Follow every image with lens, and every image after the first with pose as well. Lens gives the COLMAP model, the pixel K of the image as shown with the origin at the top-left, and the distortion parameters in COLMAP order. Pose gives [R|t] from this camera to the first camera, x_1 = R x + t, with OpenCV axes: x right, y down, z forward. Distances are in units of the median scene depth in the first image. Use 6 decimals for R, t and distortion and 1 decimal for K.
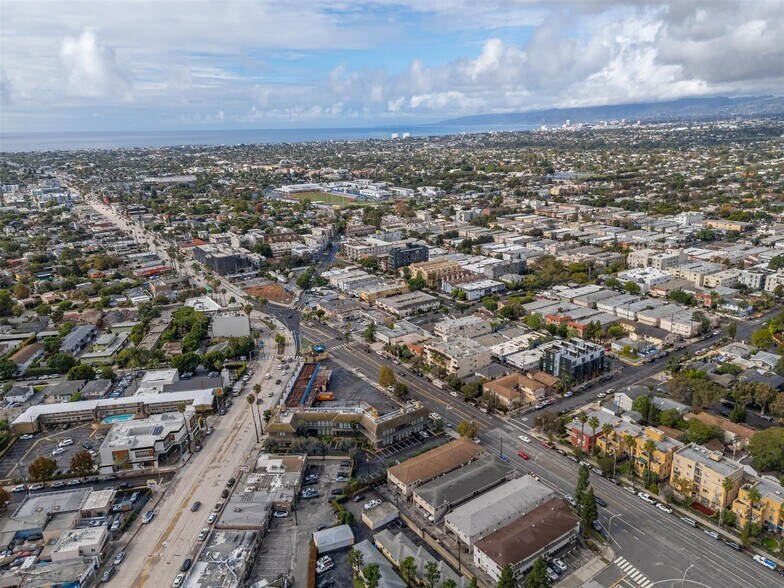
lens RADIAL K [[572.9, 0, 396.4], [0, 572.9, 290.5], [0, 0, 1]] dist [0.091297, -0.051765]
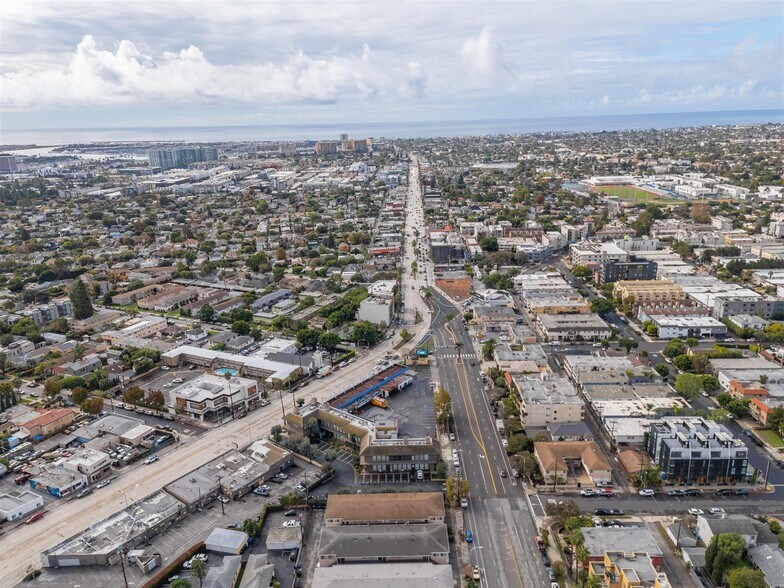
lens RADIAL K [[571.1, 0, 397.2], [0, 571.1, 294.4], [0, 0, 1]] dist [0.089237, -0.060638]
pose [[0.817567, 0.169774, -0.550238, 0.346980], [-0.153668, 0.985222, 0.075659, -0.062085], [0.554951, 0.022697, 0.831573, 0.187123]]
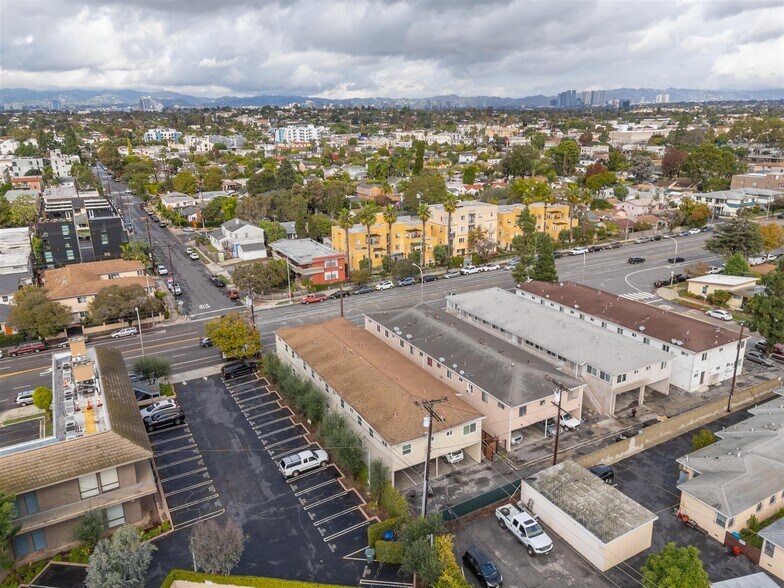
lens RADIAL K [[571.1, 0, 397.2], [0, 571.1, 294.4], [0, 0, 1]] dist [0.089237, -0.060638]
pose [[0.094219, -0.276381, 0.956418, -0.173225], [0.284097, 0.928209, 0.240243, 0.115386], [-0.954155, 0.249081, 0.165974, 0.614126]]
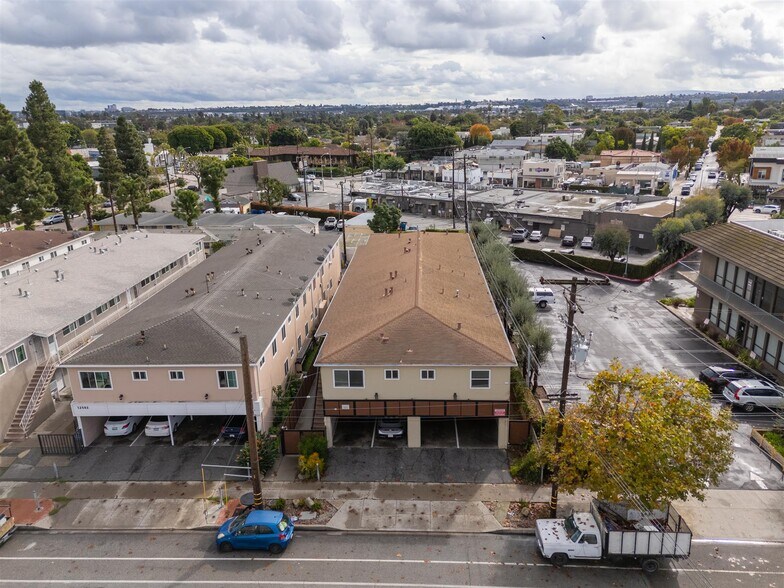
lens RADIAL K [[572.9, 0, 396.4], [0, 572.9, 290.5], [0, 0, 1]] dist [0.091297, -0.051765]
pose [[-0.613458, 0.271824, -0.741472, 0.176079], [-0.183530, 0.864119, 0.468631, 0.124245], [0.768105, 0.423568, -0.480213, 0.752970]]
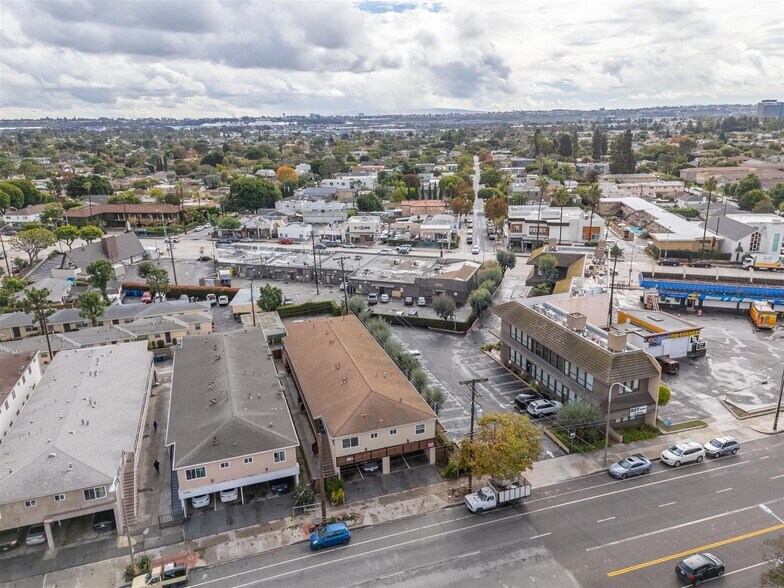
lens RADIAL K [[571.1, 0, 397.2], [0, 571.1, 294.4], [0, 0, 1]] dist [0.089237, -0.060638]
pose [[-0.291015, 0.308366, -0.905660, 0.259757], [-0.237810, 0.893606, 0.380677, 0.070303], [0.926691, 0.326158, -0.186721, 0.734483]]
